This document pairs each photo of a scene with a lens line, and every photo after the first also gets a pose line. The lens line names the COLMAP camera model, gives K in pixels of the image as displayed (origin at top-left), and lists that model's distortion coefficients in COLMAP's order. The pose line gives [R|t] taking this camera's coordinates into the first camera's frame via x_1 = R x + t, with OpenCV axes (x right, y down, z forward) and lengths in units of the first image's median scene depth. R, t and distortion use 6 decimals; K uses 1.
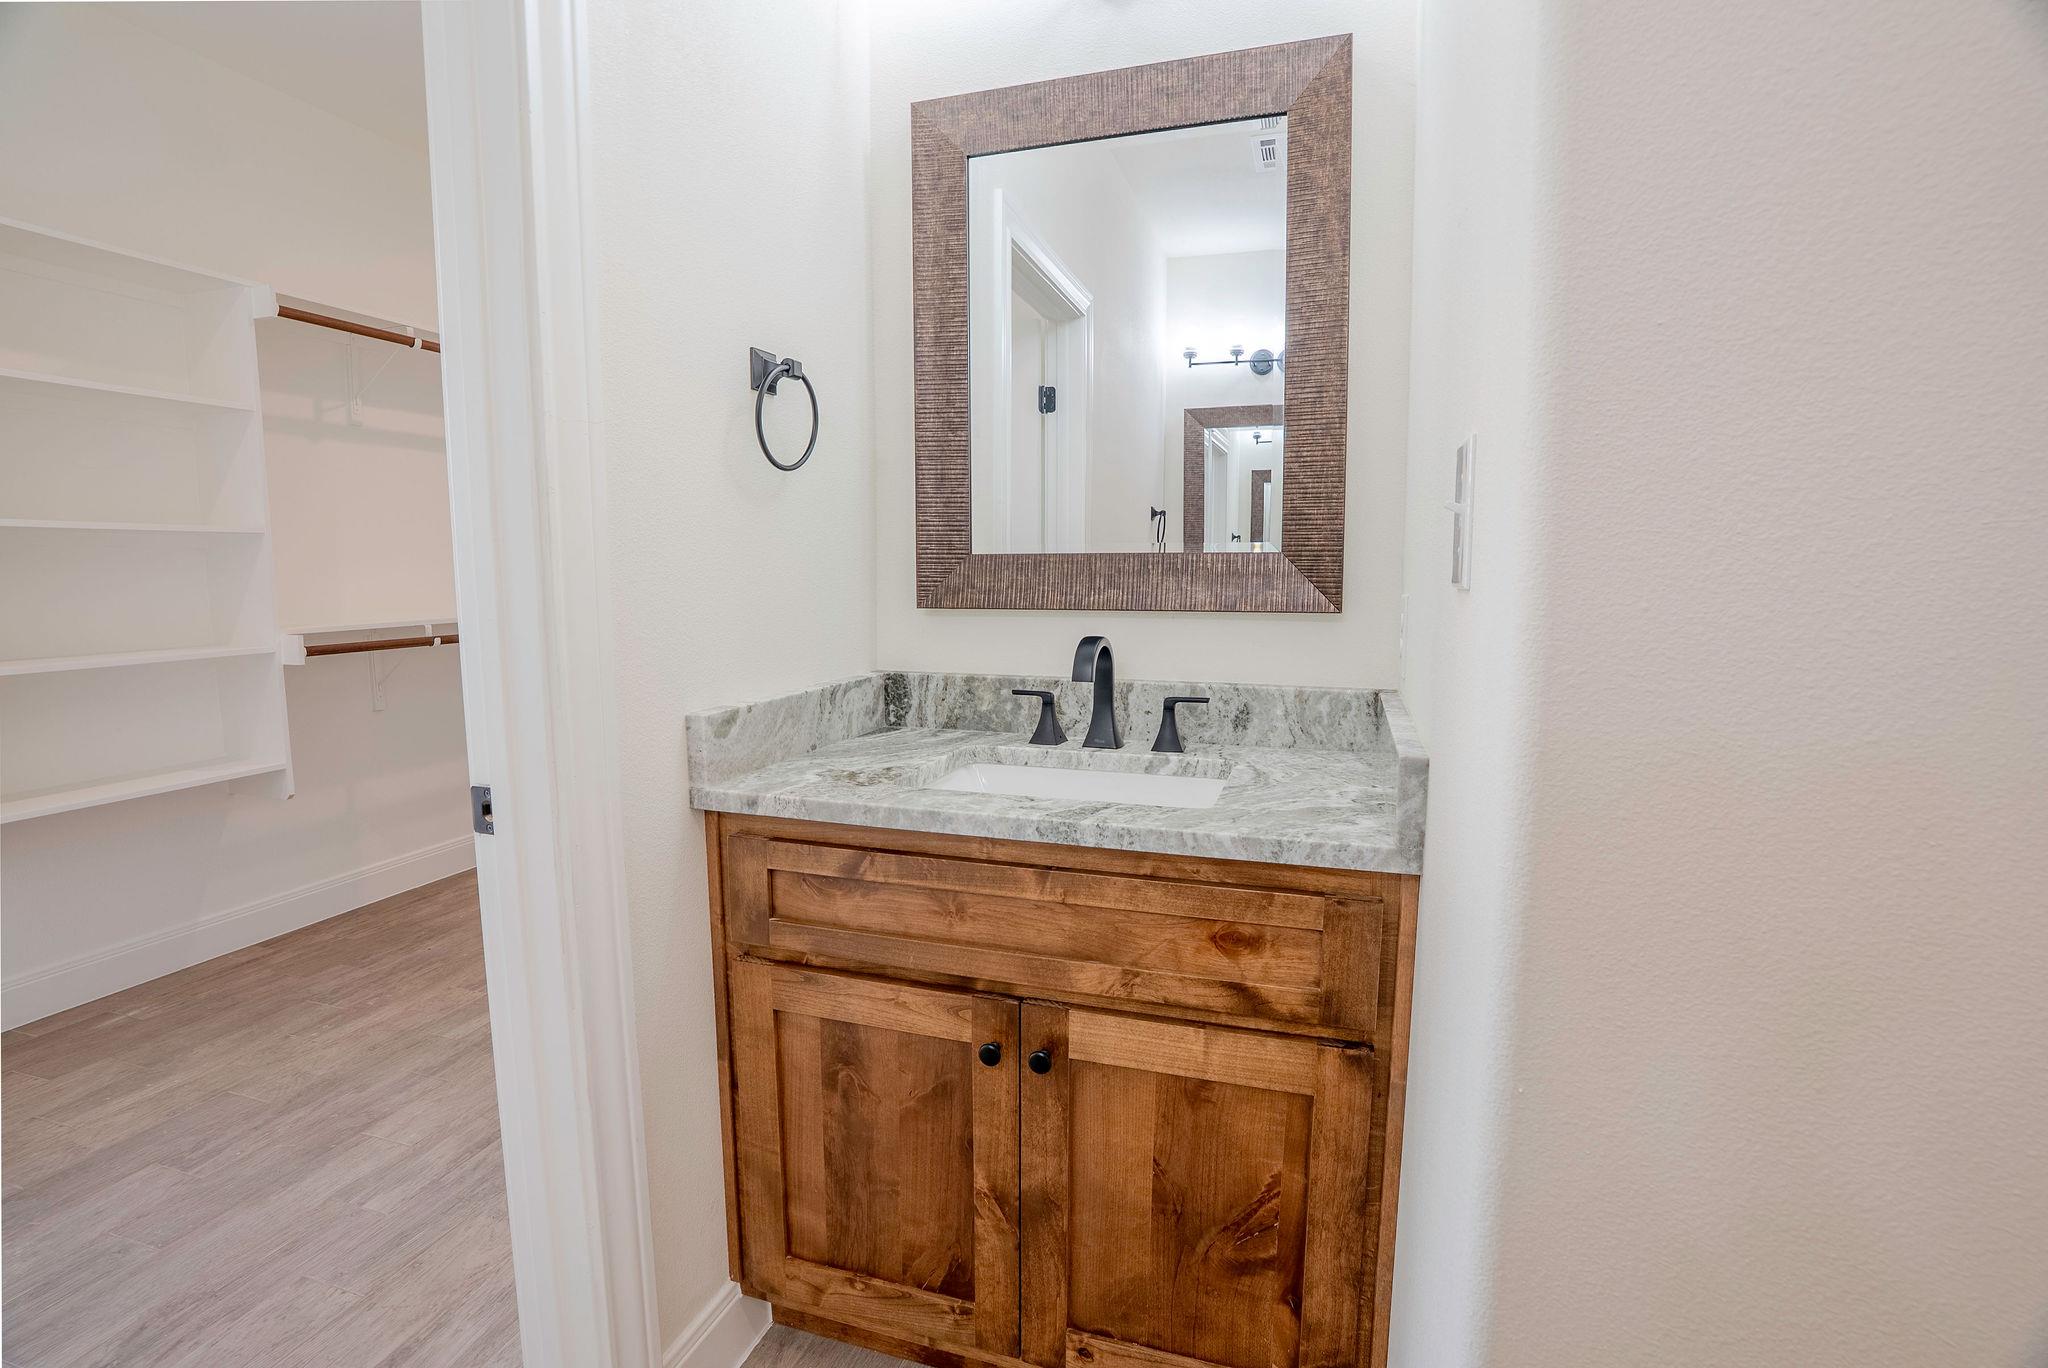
lens RADIAL K [[931.1, 0, 1026.7], [0, 931.1, 676.4], [0, 0, 1]] dist [-0.023695, 0.000046]
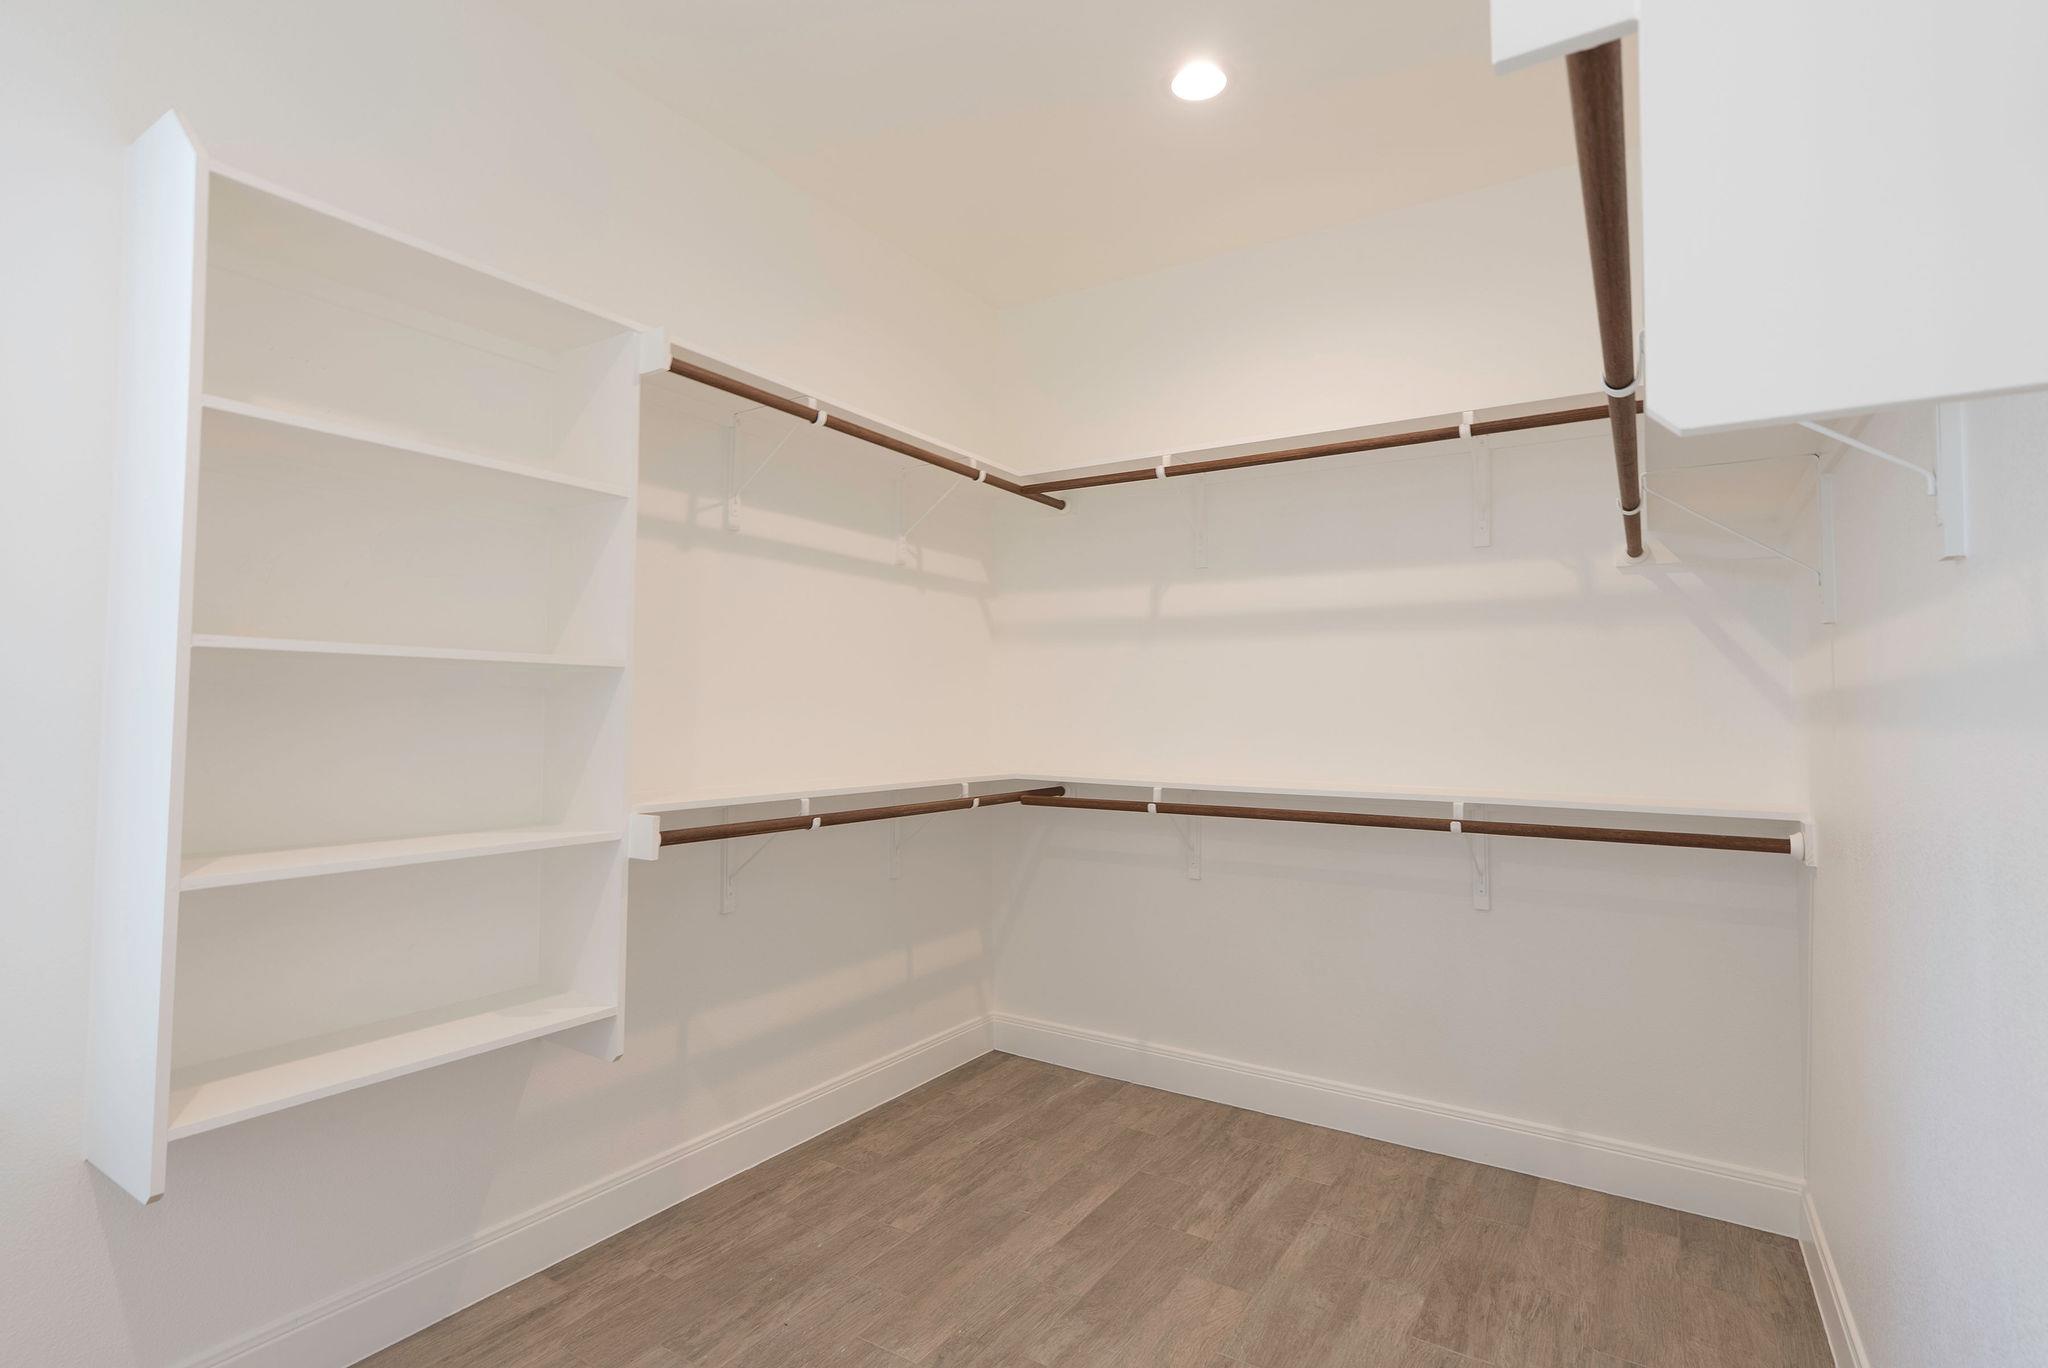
lens RADIAL K [[940.6, 0, 1024.0], [0, 940.6, 684.0], [0, 0, 1]] dist [-0.001421, 0.000357]
pose [[0.974380, 0.003190, -0.224886, -0.363165], [-0.037068, 0.988504, -0.146583, -0.048474], [0.221832, 0.151164, 0.963296, 0.366431]]
